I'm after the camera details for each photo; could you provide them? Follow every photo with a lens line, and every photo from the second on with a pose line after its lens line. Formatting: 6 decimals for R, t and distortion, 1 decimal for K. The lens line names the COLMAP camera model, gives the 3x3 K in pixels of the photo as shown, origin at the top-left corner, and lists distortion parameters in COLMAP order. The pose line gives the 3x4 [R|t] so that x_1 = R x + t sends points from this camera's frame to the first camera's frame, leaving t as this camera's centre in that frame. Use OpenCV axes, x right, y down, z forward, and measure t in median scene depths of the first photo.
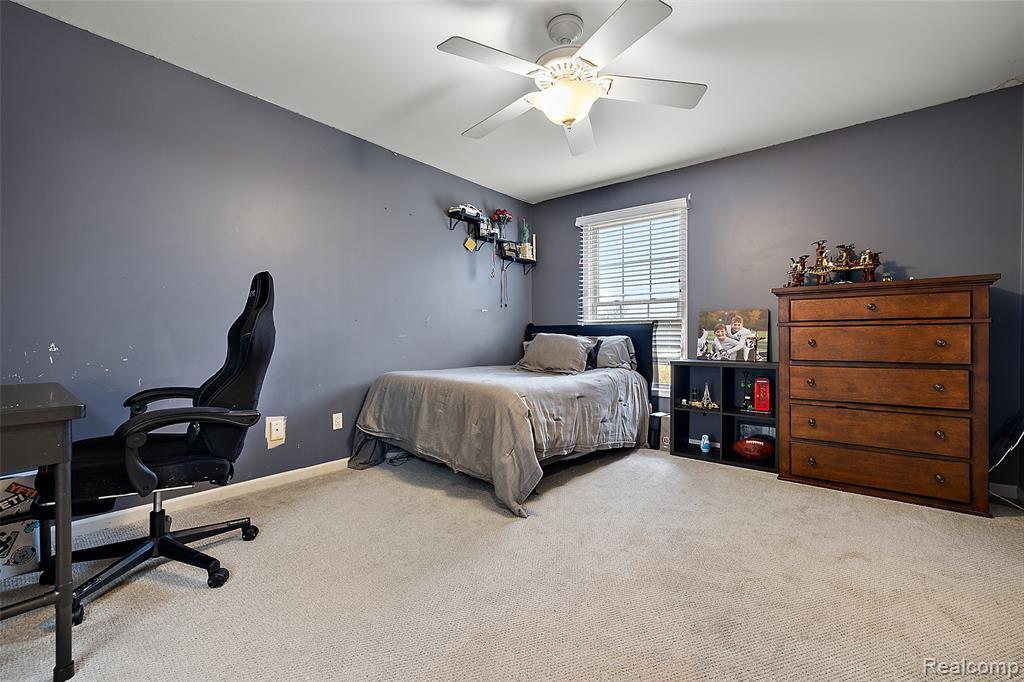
lens RADIAL K [[431.0, 0, 511.7], [0, 431.0, 340.9], [0, 0, 1]] dist [-0.002006, -0.000141]
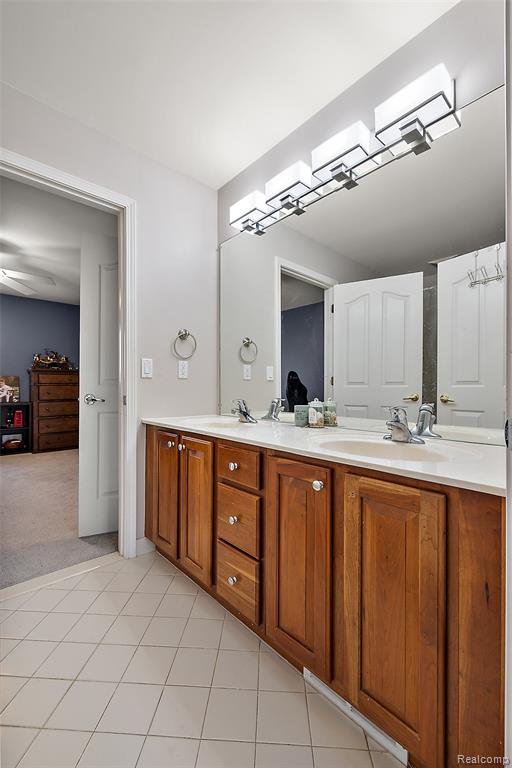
lens RADIAL K [[323.2, 0, 256.0], [0, 323.2, 385.0], [0, 0, 1]] dist [-0.002006, -0.000141]
pose [[0.145712, -0.001480, 0.989326, -0.888677], [0.001085, 0.999999, 0.001336, -0.038191], [-0.989326, 0.000878, 0.145714, -0.396531]]
